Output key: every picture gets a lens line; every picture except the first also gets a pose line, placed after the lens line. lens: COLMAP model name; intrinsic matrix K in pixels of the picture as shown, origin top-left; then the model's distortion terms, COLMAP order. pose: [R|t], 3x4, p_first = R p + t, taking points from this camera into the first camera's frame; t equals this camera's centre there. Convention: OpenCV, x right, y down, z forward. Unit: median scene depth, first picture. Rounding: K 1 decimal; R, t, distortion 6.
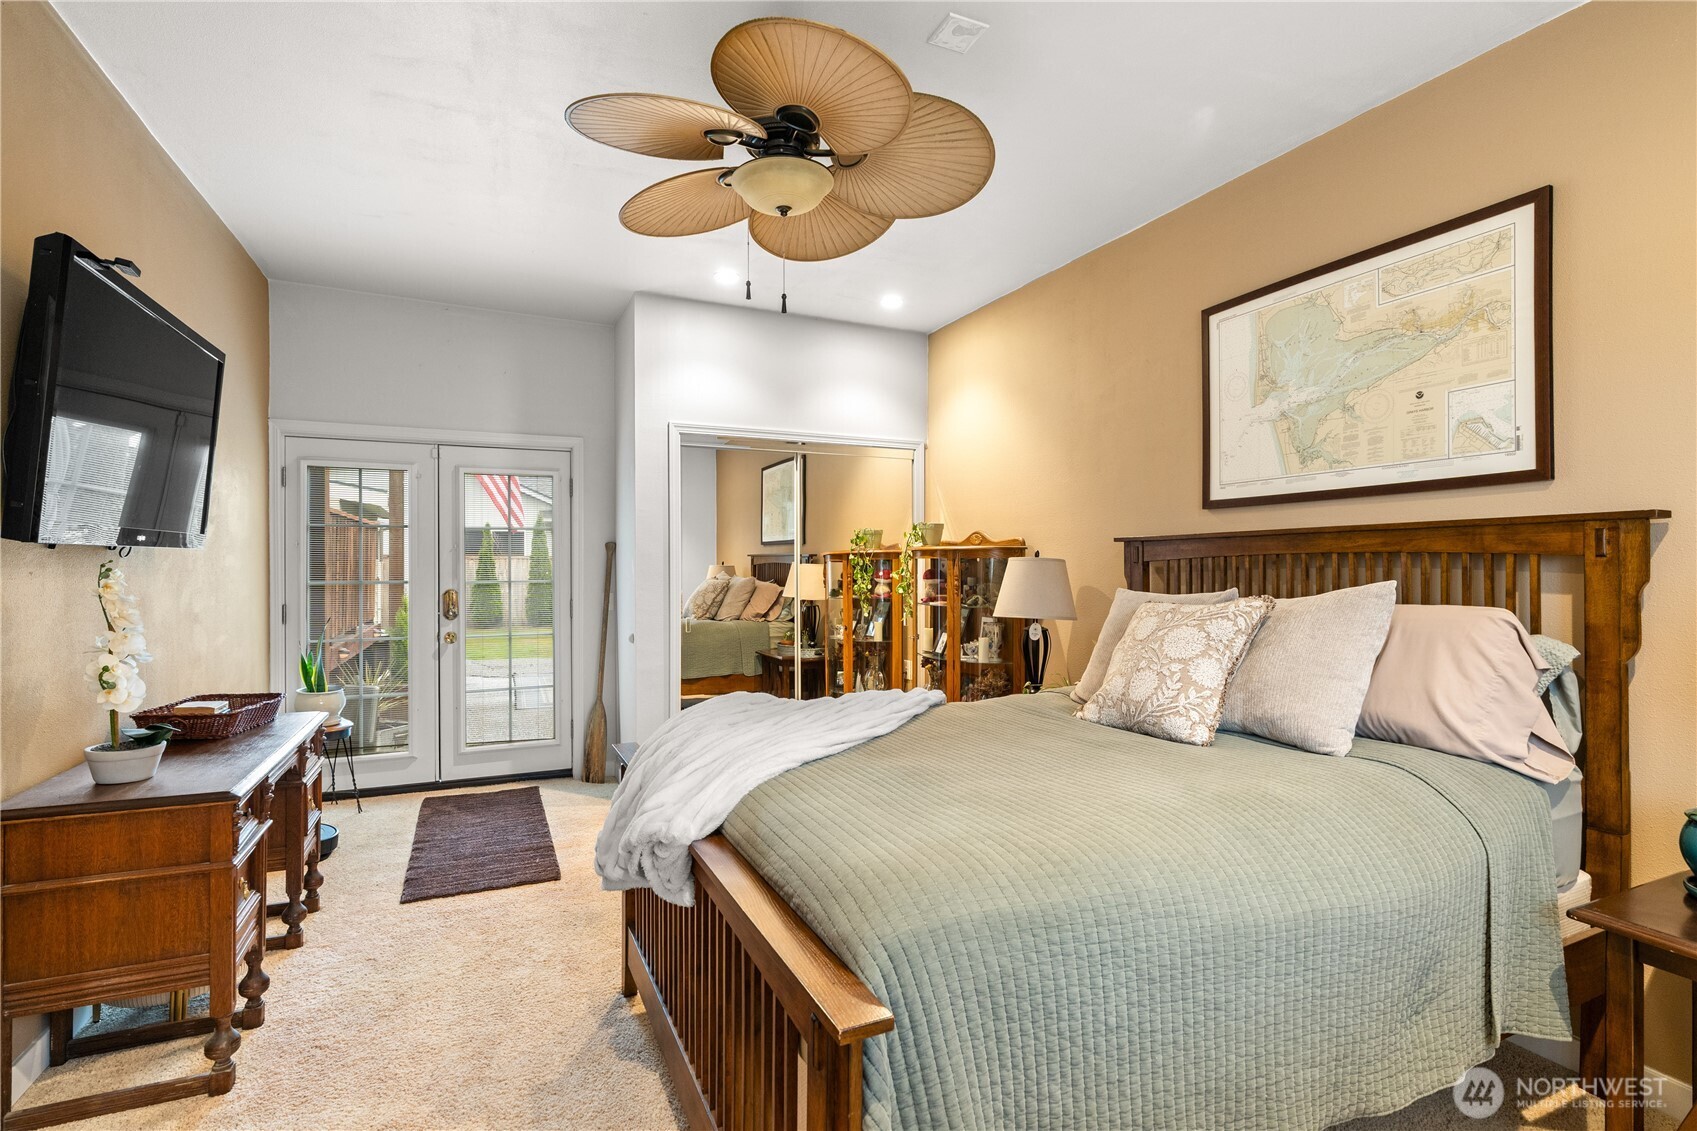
lens RADIAL K [[841.0, 0, 863.7], [0, 841.0, 561.4], [0, 0, 1]] dist [-0.000322, -0.000142]
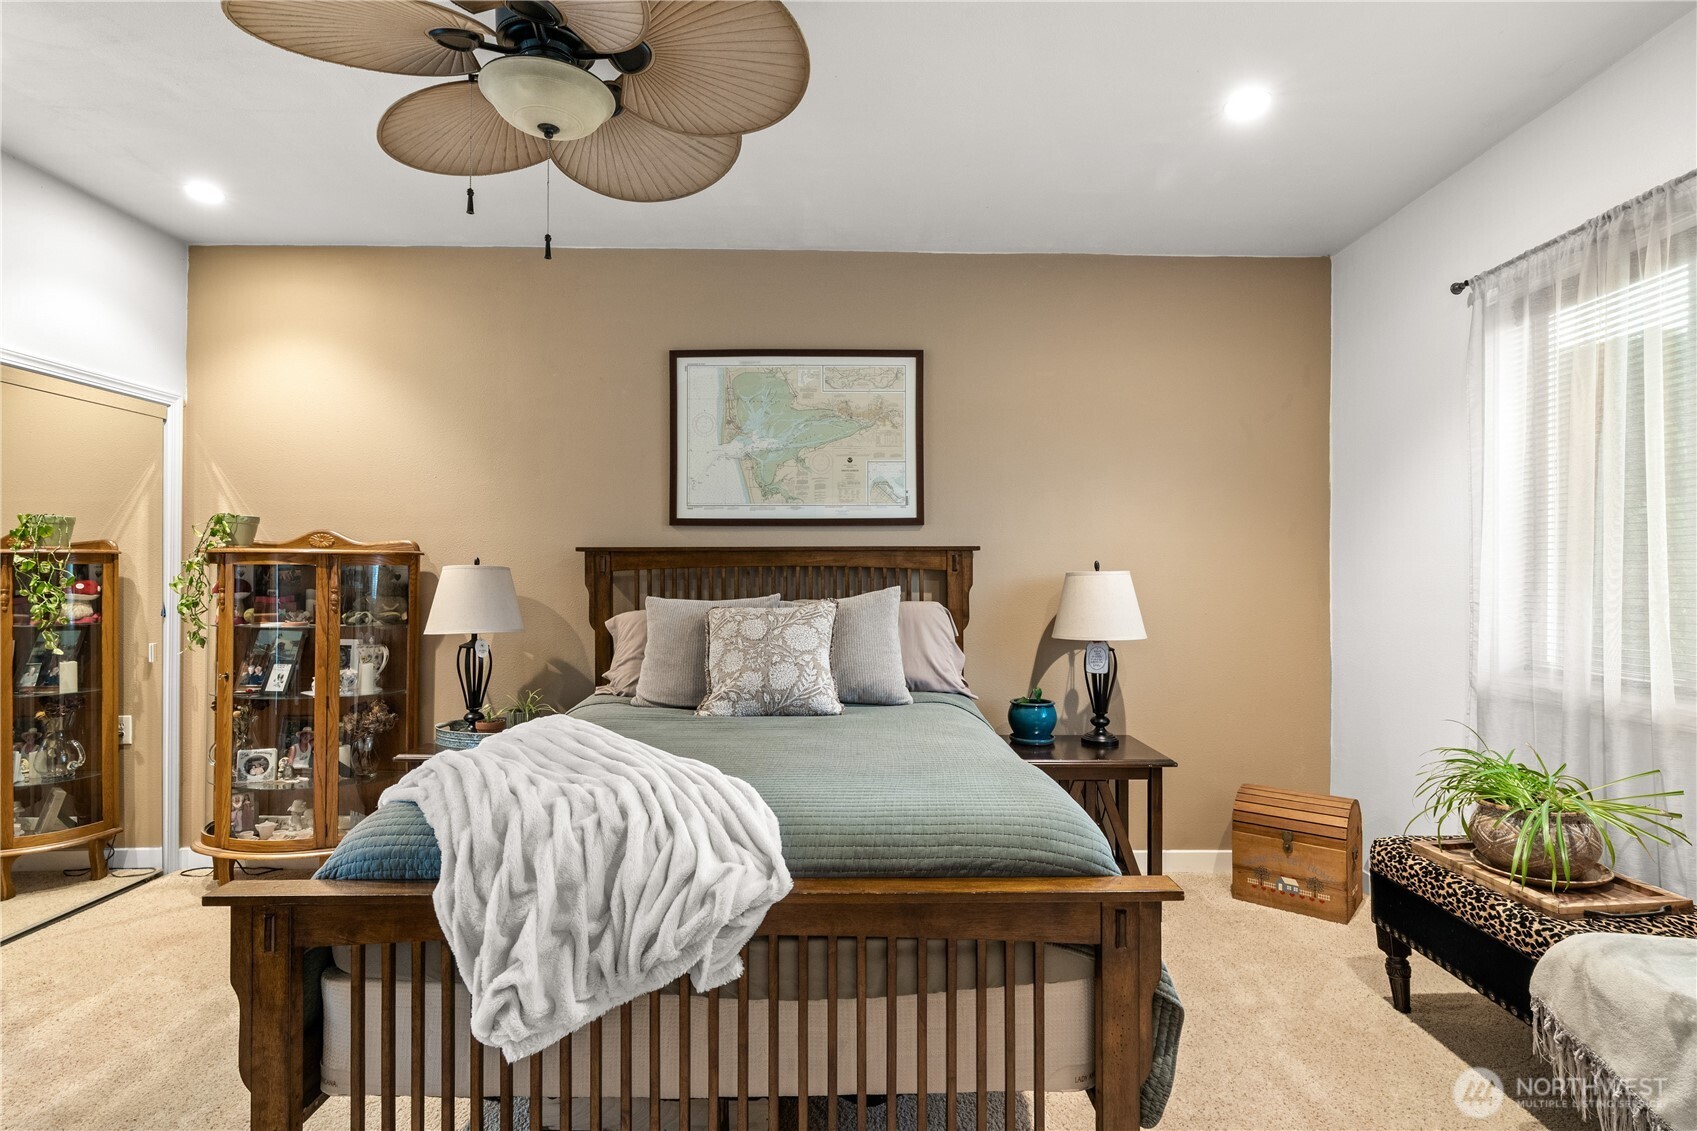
lens RADIAL K [[841.0, 0, 863.7], [0, 841.0, 561.4], [0, 0, 1]] dist [-0.000322, -0.000142]
pose [[0.385126, 0.014234, 0.922754, -0.660130], [-0.008117, 0.999895, -0.012036, -0.002227], [-0.922828, -0.002855, 0.385200, 0.389911]]
